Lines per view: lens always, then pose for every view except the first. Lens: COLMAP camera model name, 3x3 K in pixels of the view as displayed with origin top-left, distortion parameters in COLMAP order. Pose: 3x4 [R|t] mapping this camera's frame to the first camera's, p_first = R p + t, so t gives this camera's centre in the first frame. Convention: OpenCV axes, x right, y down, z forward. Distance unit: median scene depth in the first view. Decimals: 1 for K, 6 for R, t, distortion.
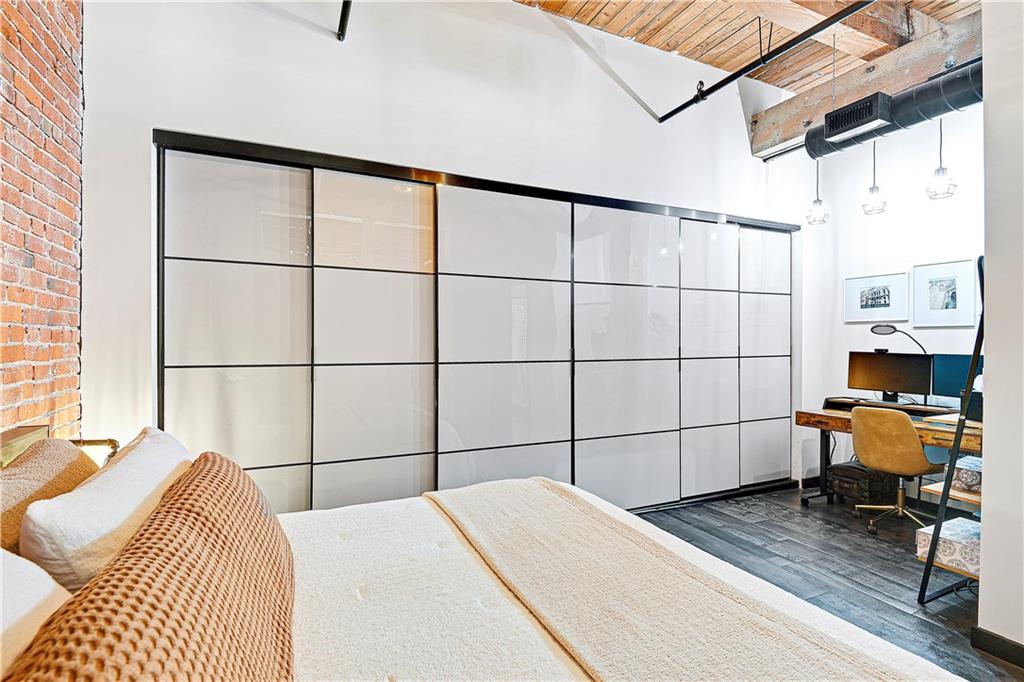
lens RADIAL K [[475.1, 0, 511.7], [0, 475.1, 340.4], [0, 0, 1]] dist [-0.002784, -0.000213]
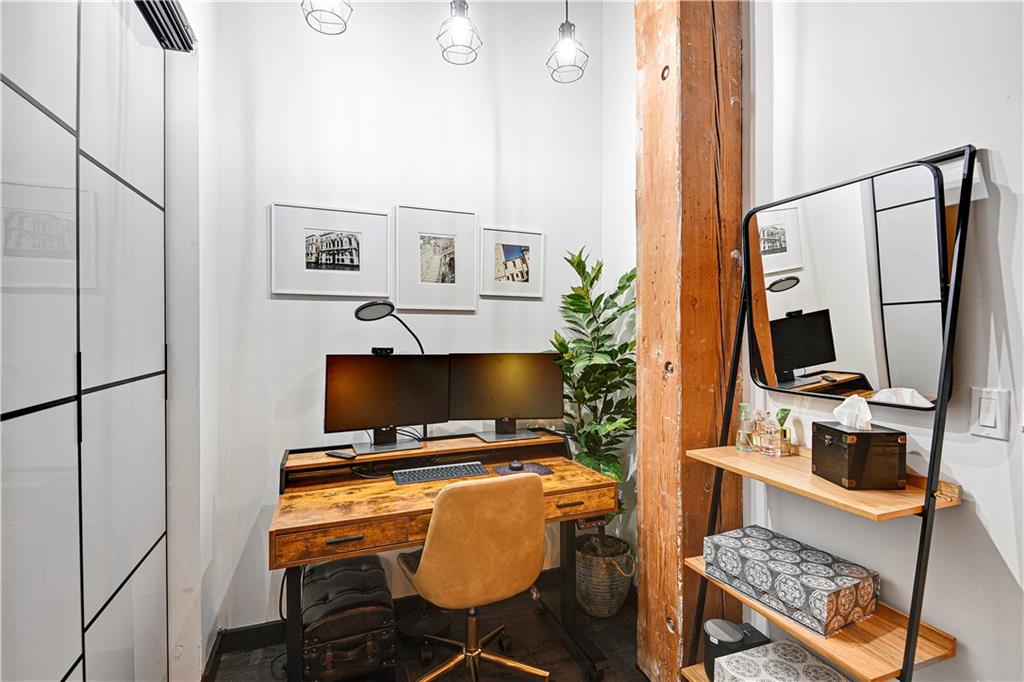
lens RADIAL K [[475.1, 0, 514.3], [0, 475.1, 334.8], [0, 0, 1]] dist [-0.002784, -0.000213]
pose [[0.064687, 0.004762, 0.997894, 0.267647], [0.000362, 0.999988, -0.004795, 0.006613], [-0.997906, 0.000671, 0.064685, 0.815738]]
